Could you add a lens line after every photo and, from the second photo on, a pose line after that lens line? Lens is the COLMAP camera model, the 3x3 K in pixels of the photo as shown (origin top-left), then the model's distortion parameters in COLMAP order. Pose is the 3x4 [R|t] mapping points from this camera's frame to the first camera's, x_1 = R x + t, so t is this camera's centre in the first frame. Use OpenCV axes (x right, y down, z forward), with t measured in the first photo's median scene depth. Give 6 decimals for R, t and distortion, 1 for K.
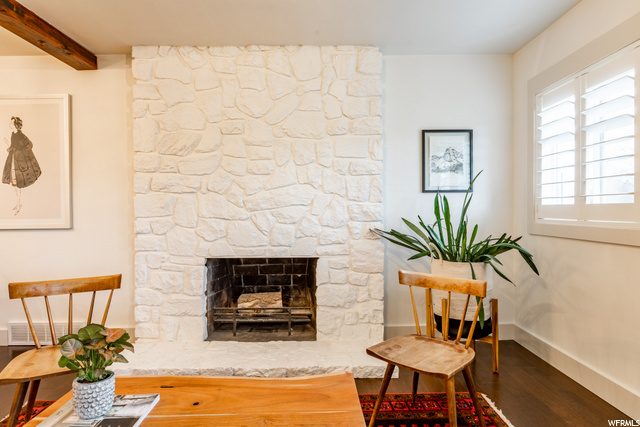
lens RADIAL K [[357.6, 0, 320.0], [0, 357.6, 213.5], [0, 0, 1]] dist [0.000215, -0.000293]
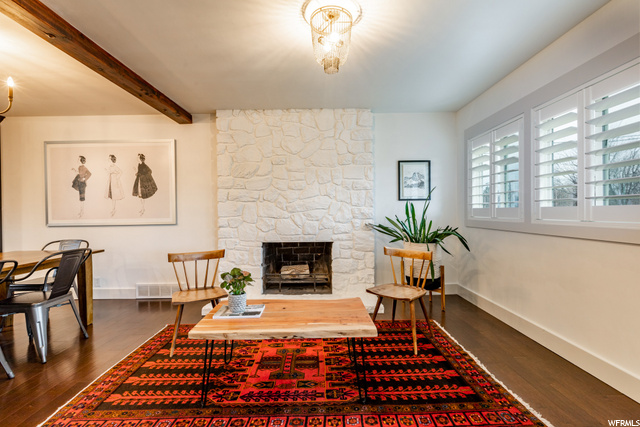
lens RADIAL K [[281.7, 0, 320.0], [0, 281.7, 213.5], [0, 0, 1]] dist [0.001261, 0.000046]
pose [[0.999987, -0.003881, -0.003329, -0.058692], [0.003875, 0.999991, -0.001828, -0.000490], [0.003336, 0.001815, 0.999993, -0.254875]]
